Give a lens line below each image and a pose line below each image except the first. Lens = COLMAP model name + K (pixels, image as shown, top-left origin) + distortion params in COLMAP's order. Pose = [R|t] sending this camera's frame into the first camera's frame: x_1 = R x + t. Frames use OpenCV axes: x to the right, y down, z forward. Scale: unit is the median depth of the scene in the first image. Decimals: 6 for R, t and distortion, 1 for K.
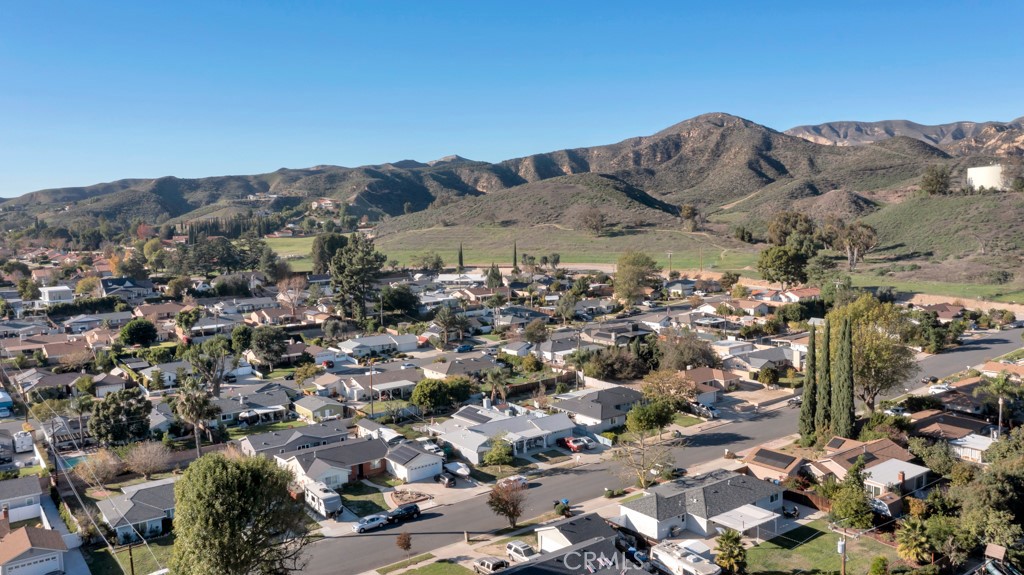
lens RADIAL K [[802.2, 0, 511.3], [0, 802.2, 288.5], [0, 0, 1]] dist [-0.004055, 0.005557]
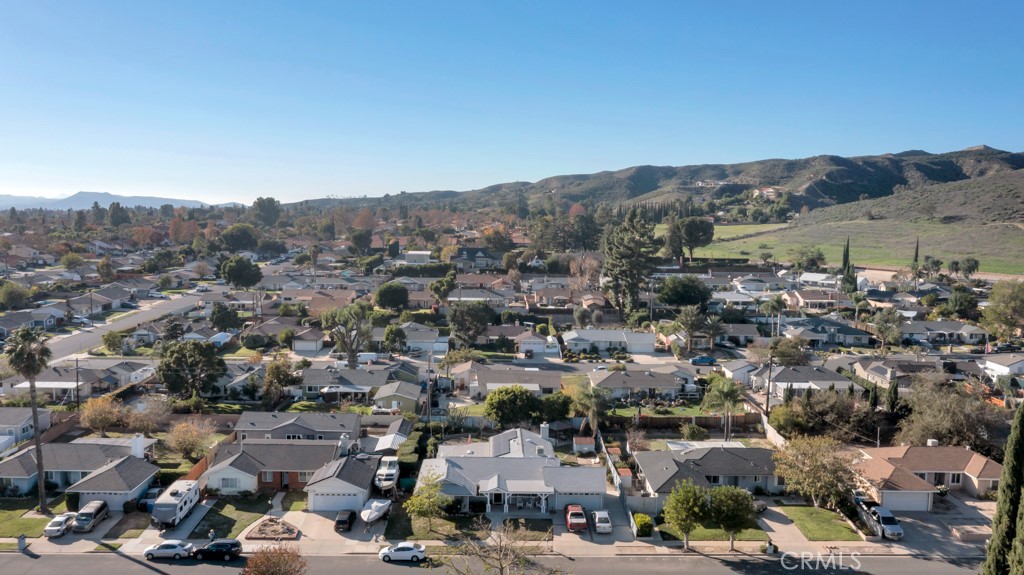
lens RADIAL K [[802.2, 0, 512.5], [0, 802.2, 286.8], [0, 0, 1]] dist [-0.004055, 0.005557]
pose [[0.813084, 0.097870, -0.573860, 0.137281], [-0.094920, 0.994863, 0.035181, -0.003476], [0.574355, 0.025865, 0.818197, 0.153731]]
